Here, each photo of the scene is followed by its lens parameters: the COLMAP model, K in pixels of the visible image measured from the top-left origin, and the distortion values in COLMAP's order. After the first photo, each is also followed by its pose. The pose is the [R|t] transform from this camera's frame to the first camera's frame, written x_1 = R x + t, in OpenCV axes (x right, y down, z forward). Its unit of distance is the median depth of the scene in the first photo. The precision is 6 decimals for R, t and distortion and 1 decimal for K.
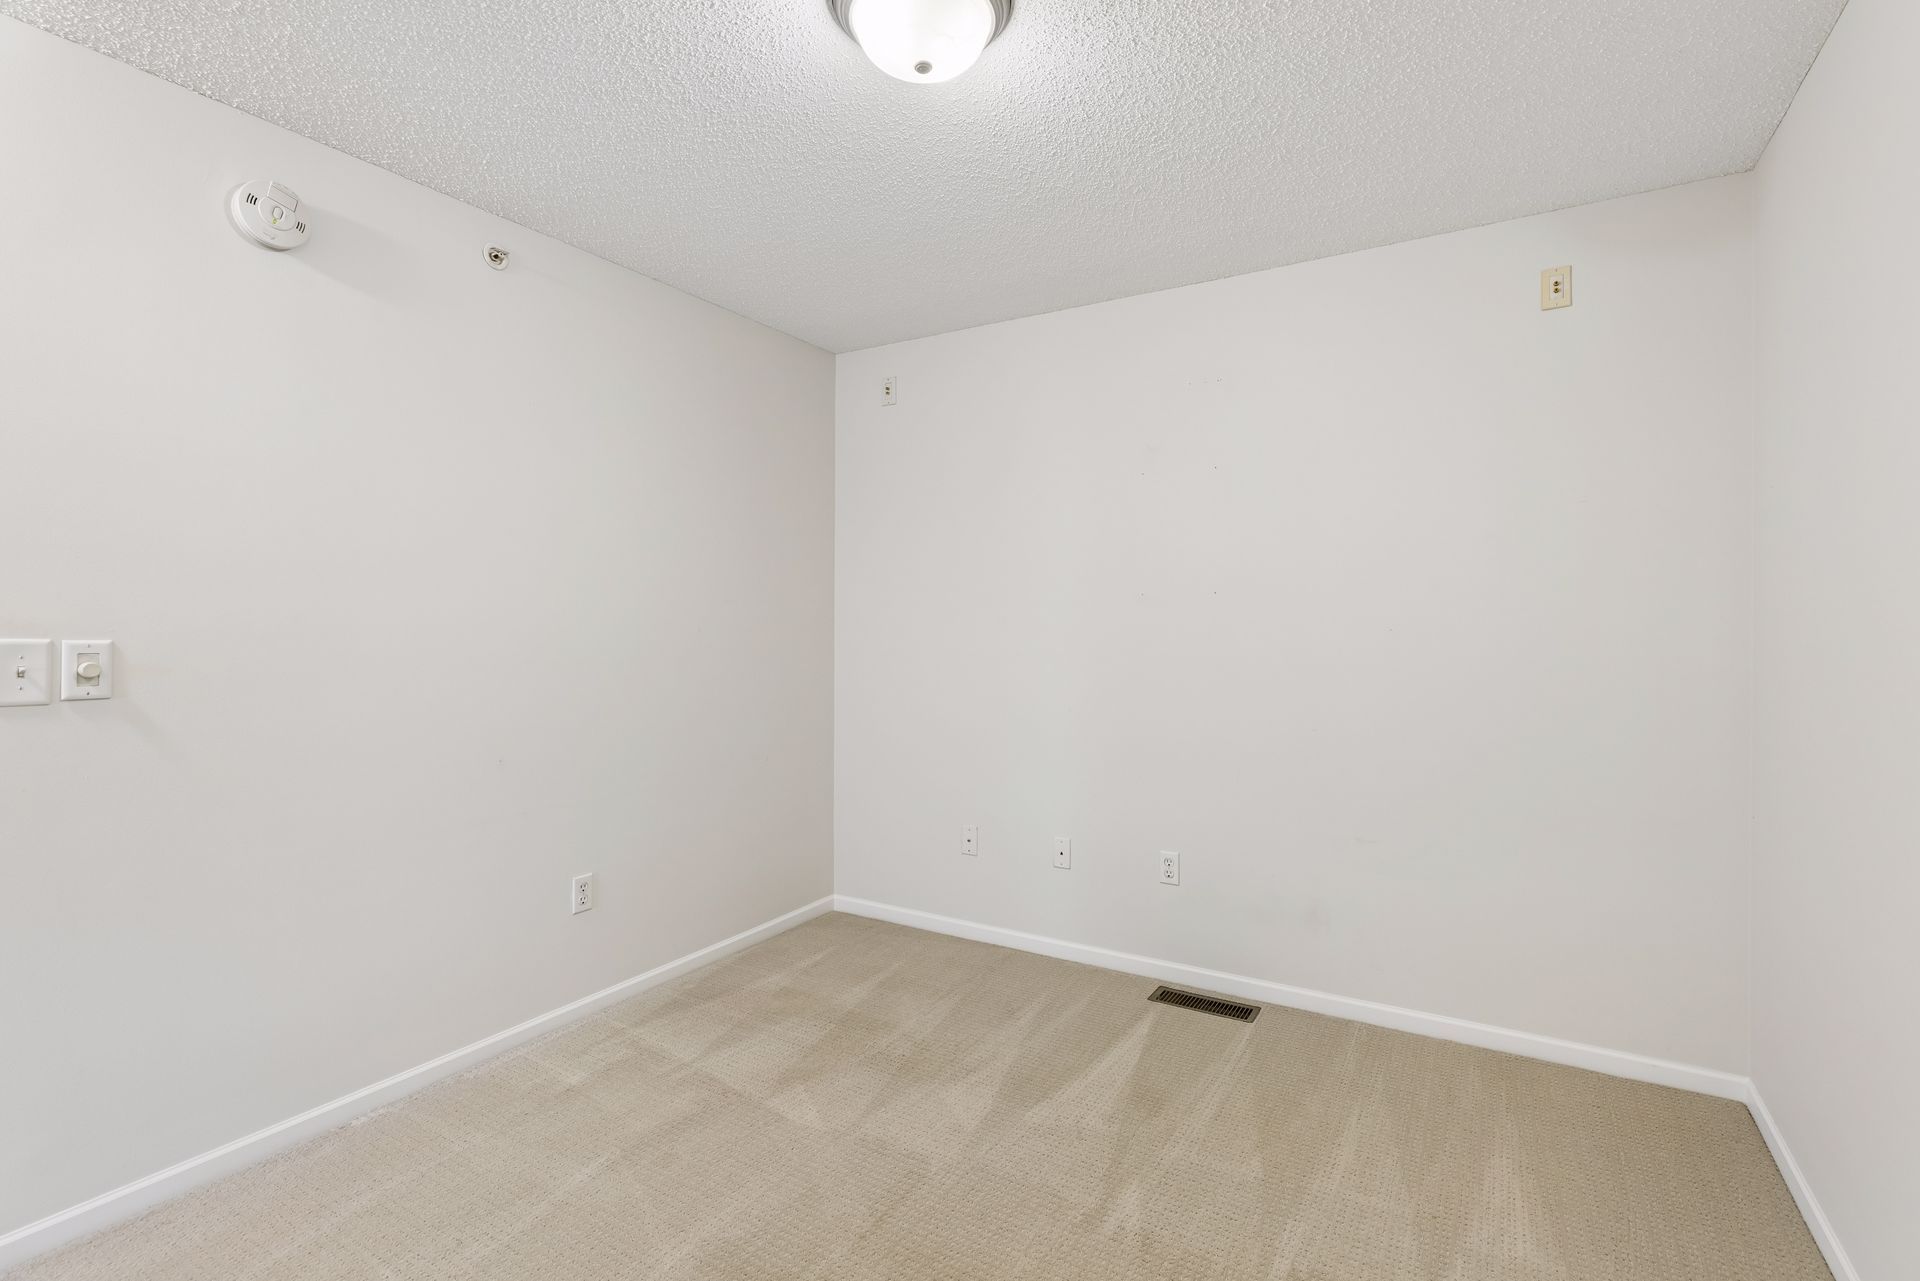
lens RADIAL K [[892.5, 0, 965.7], [0, 892.5, 628.4], [0, 0, 1]] dist [0.003010, 0.000320]
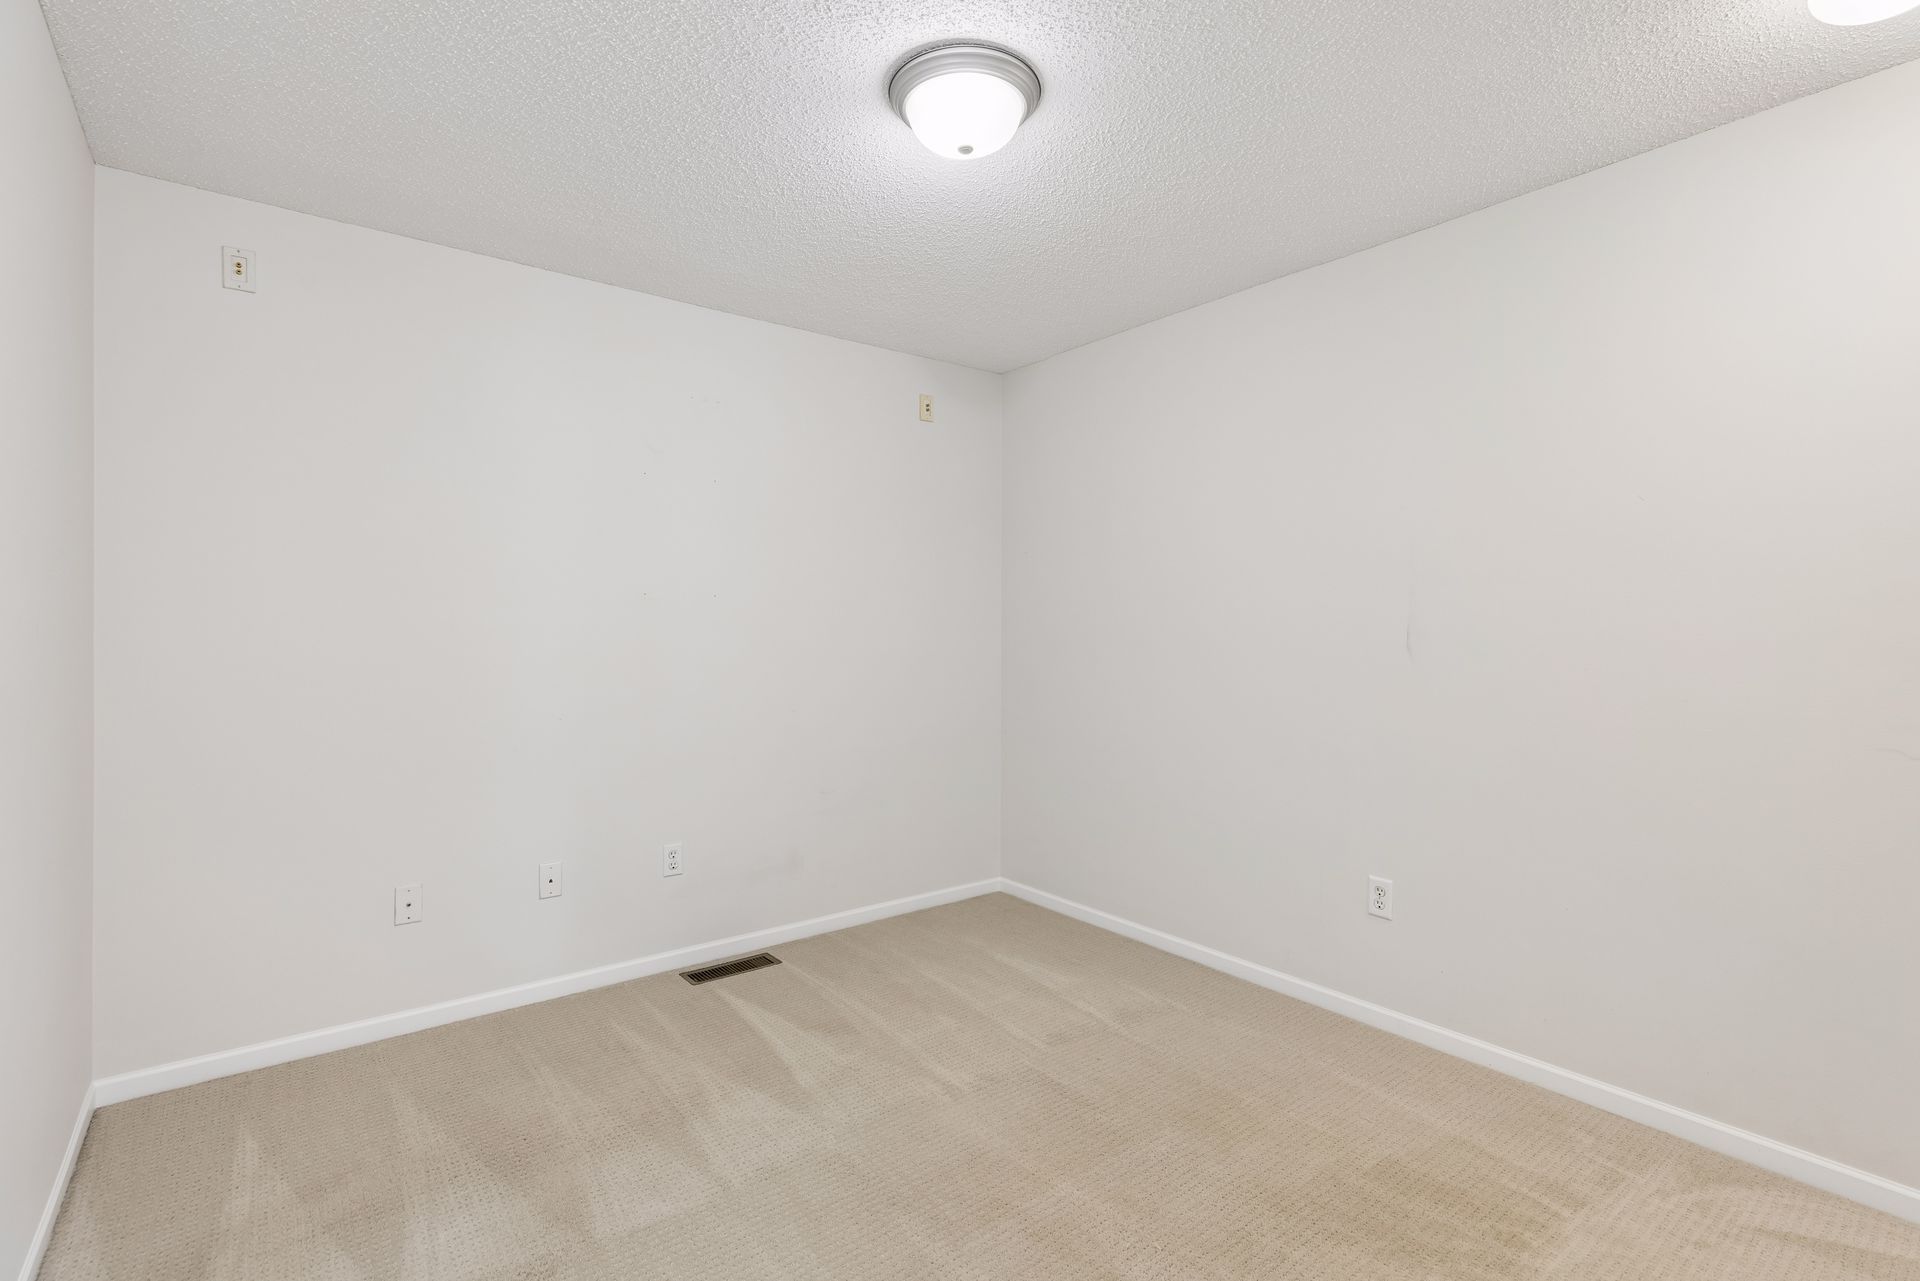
lens RADIAL K [[892.5, 0, 965.7], [0, 892.5, 628.4], [0, 0, 1]] dist [0.003010, 0.000320]
pose [[0.353381, -0.000414, 0.935479, -0.732743], [0.002293, 0.999997, -0.000423, 0.001958], [-0.935477, 0.002295, 0.353381, 0.375067]]
